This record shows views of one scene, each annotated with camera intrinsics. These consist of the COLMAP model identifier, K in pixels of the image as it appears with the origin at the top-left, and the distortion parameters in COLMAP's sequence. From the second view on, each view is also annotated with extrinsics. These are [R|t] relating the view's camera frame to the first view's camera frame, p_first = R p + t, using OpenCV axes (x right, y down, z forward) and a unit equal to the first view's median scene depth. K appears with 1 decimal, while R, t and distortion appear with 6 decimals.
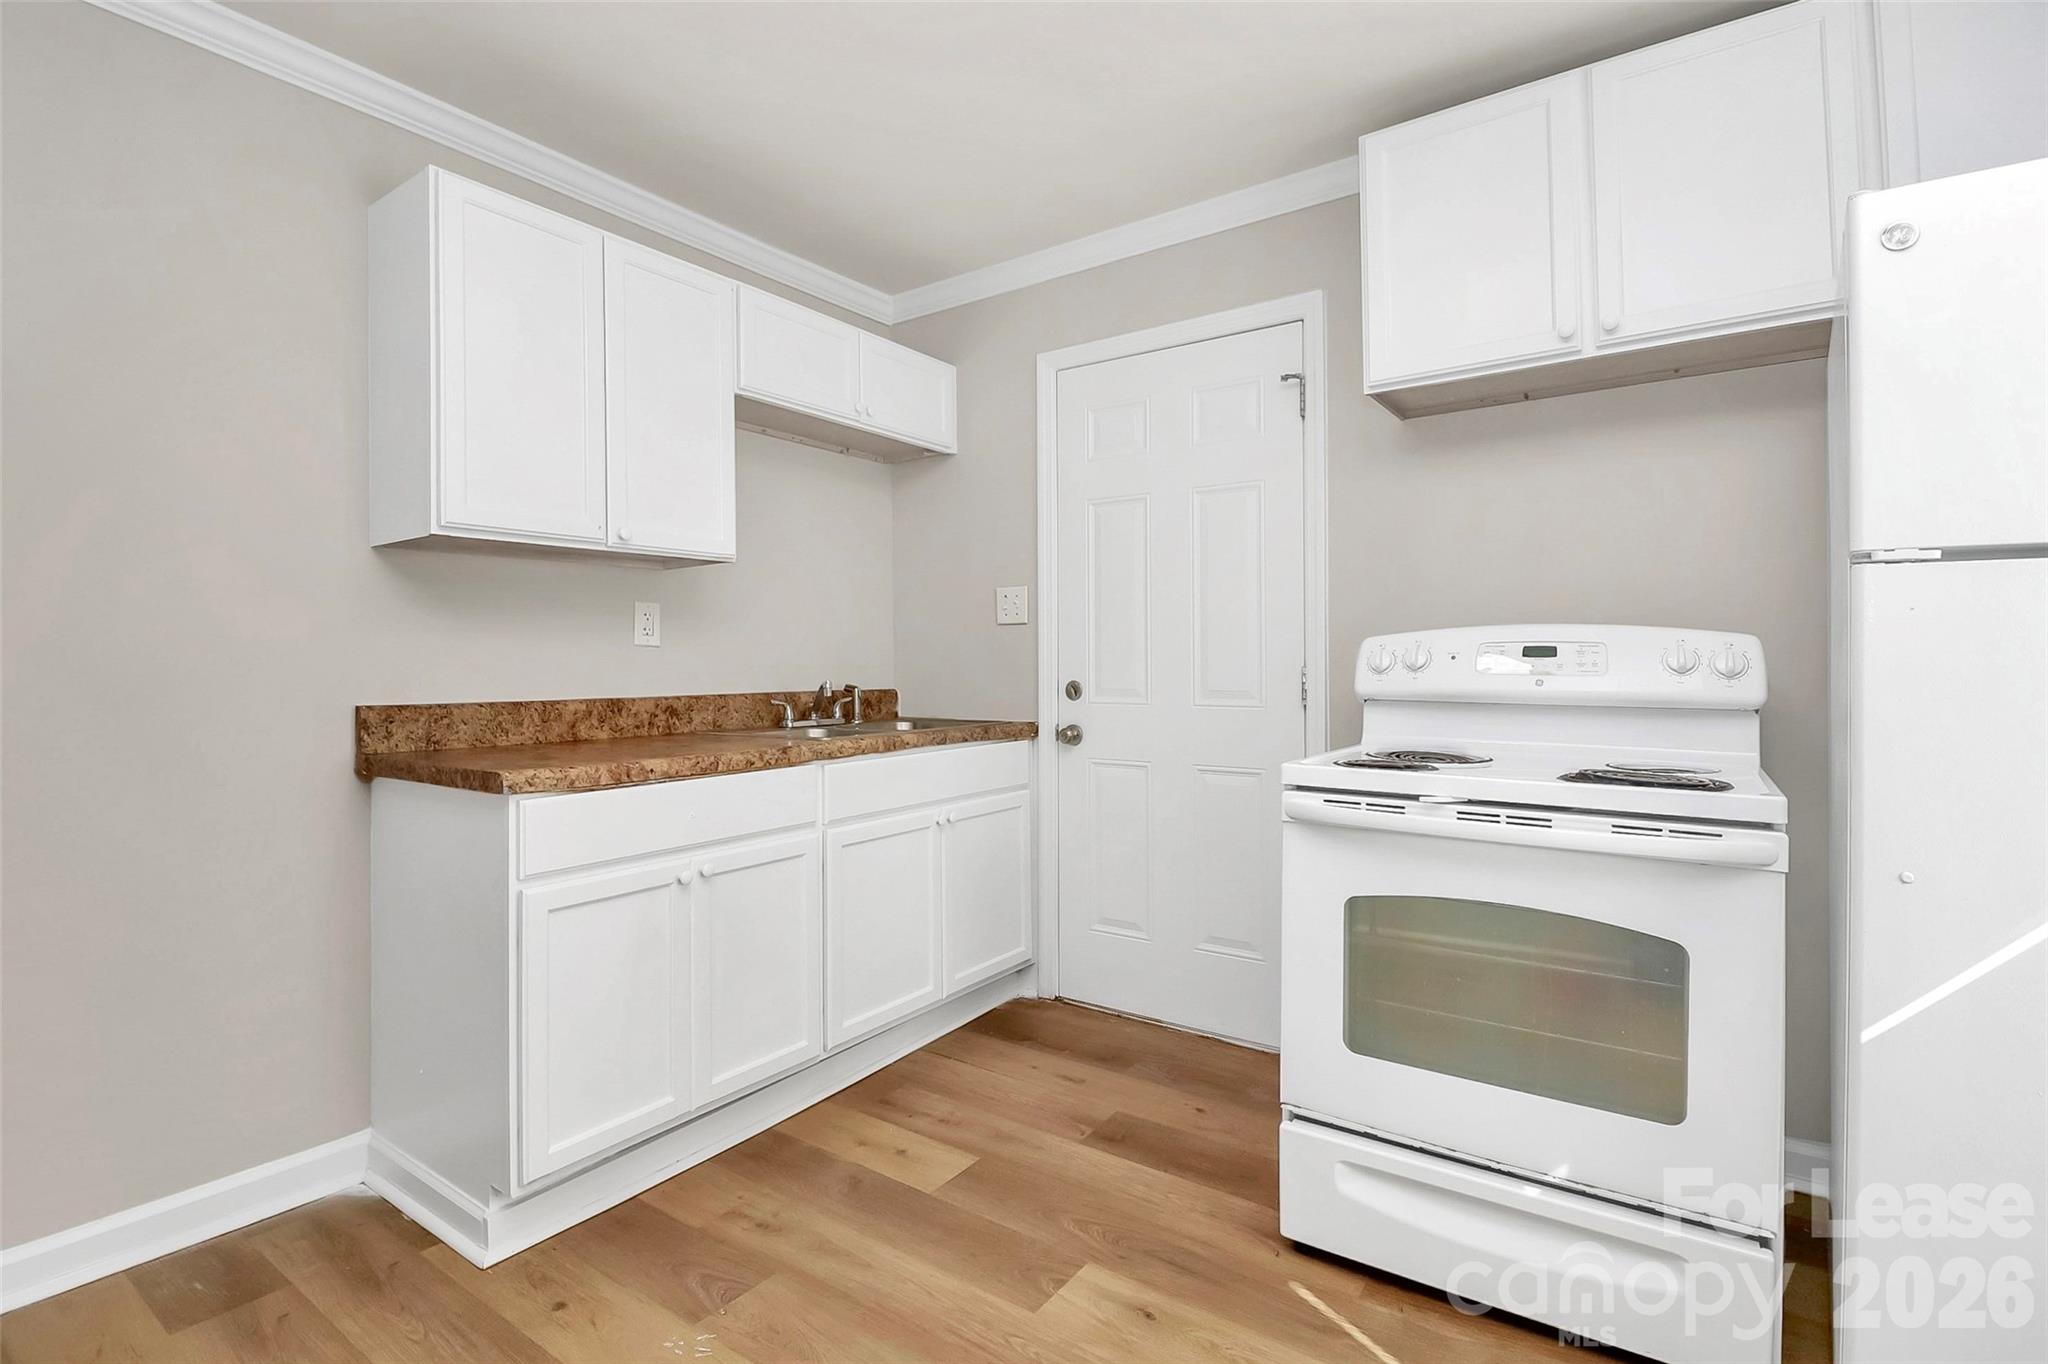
lens RADIAL K [[979.7, 0, 1013.6], [0, 979.7, 646.1], [0, 0, 1]] dist [0.003307, -0.010558]
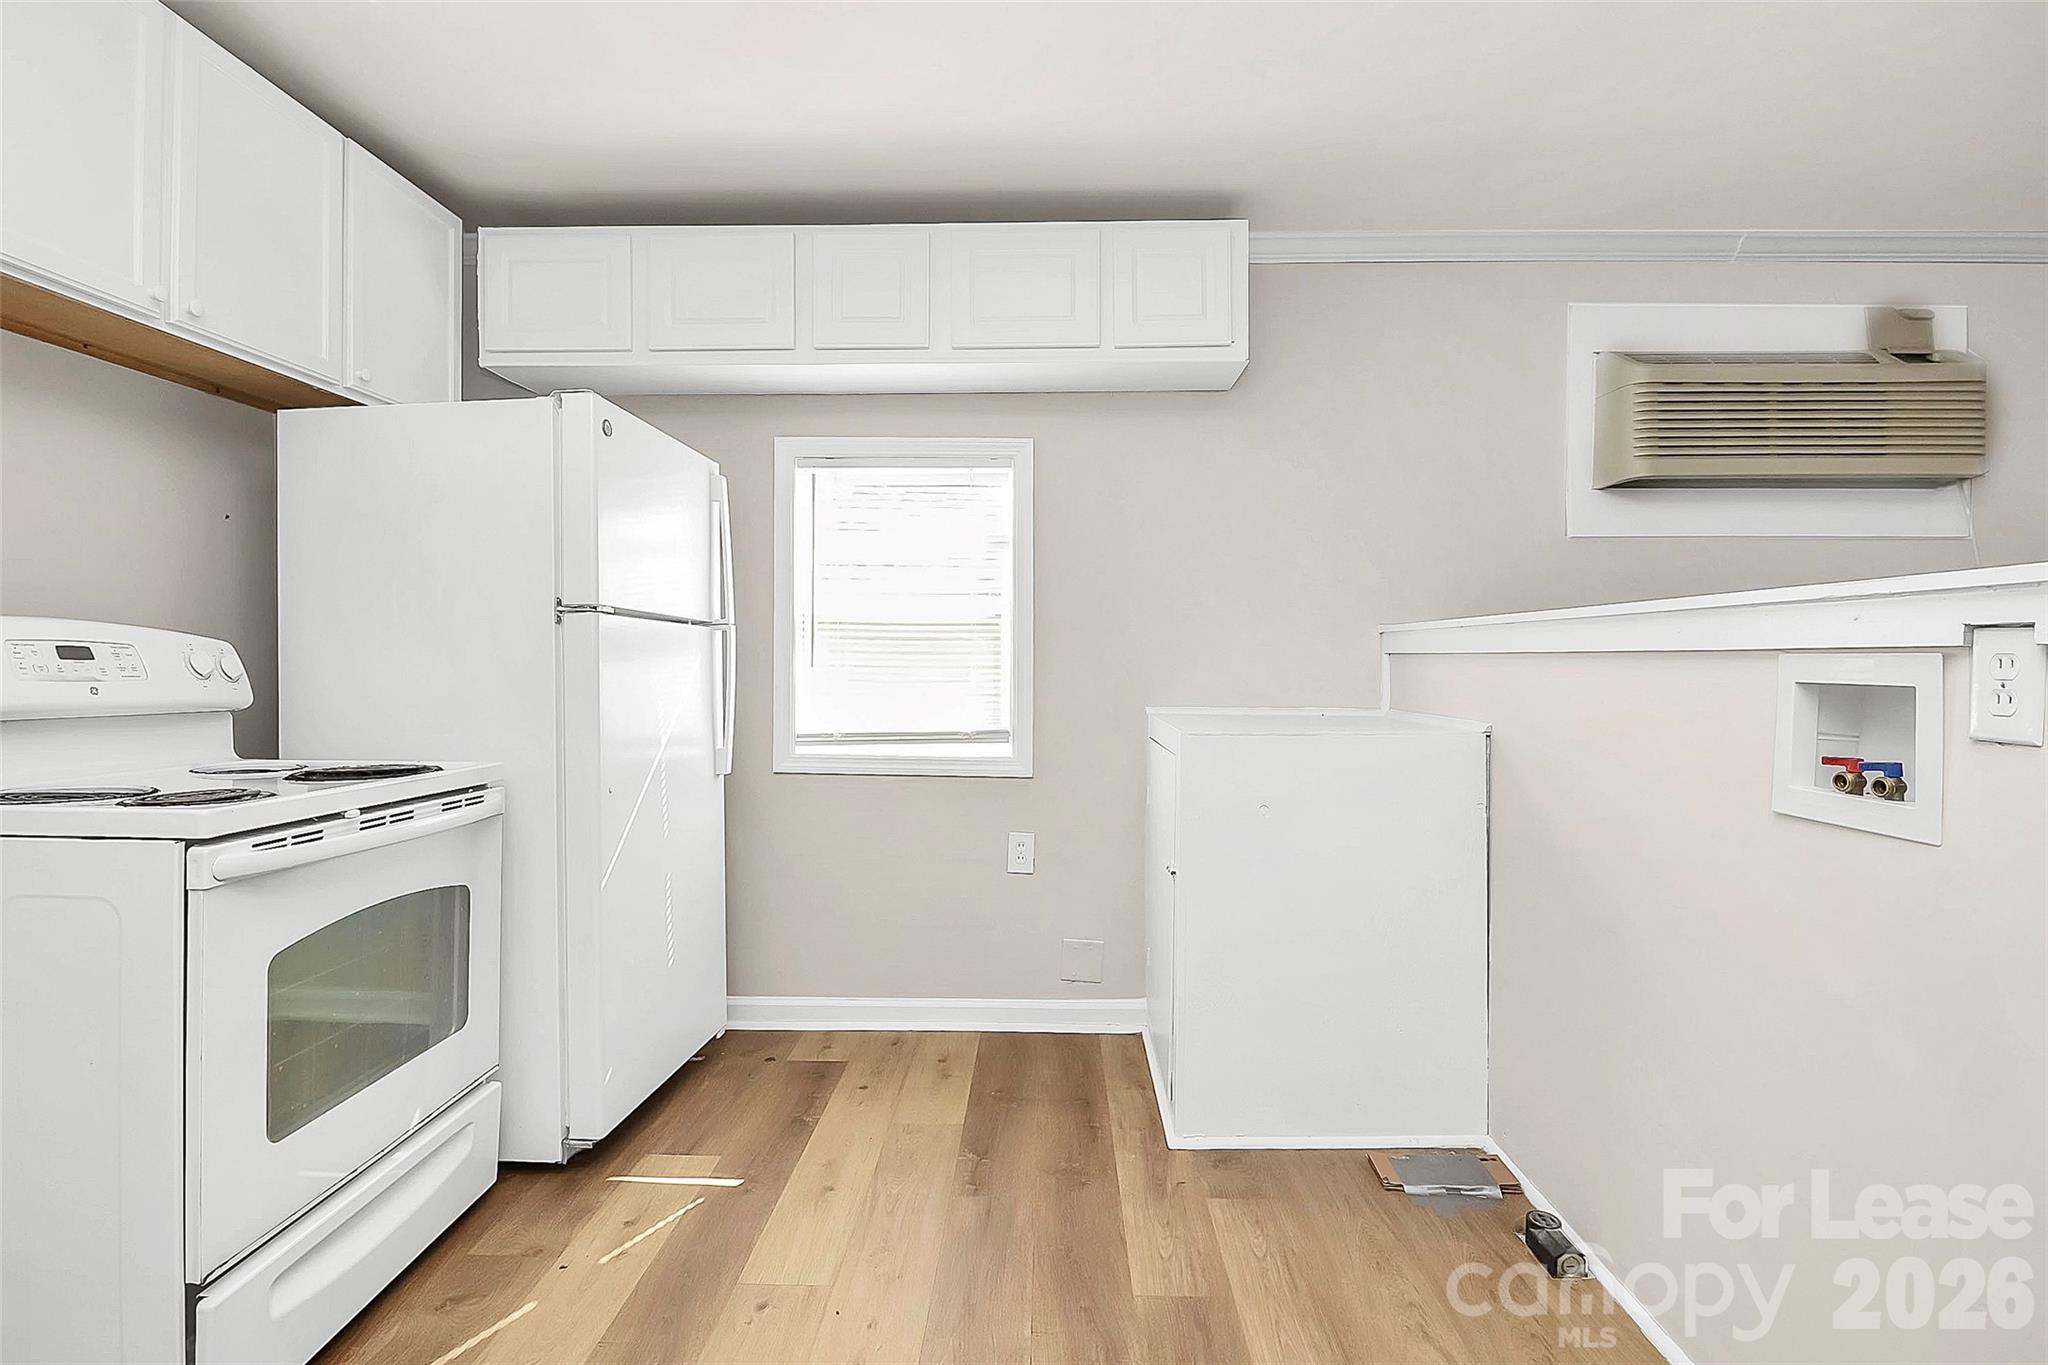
lens RADIAL K [[961.8, 0, 1017.7], [0, 961.8, 662.1], [0, 0, 1]] dist [0.003850, -0.014878]
pose [[-0.558139, -0.000283, 0.829748, -0.487275], [-0.022992, 0.999621, -0.015125, 0.006209], [-0.829429, -0.027519, -0.557934, 0.688534]]
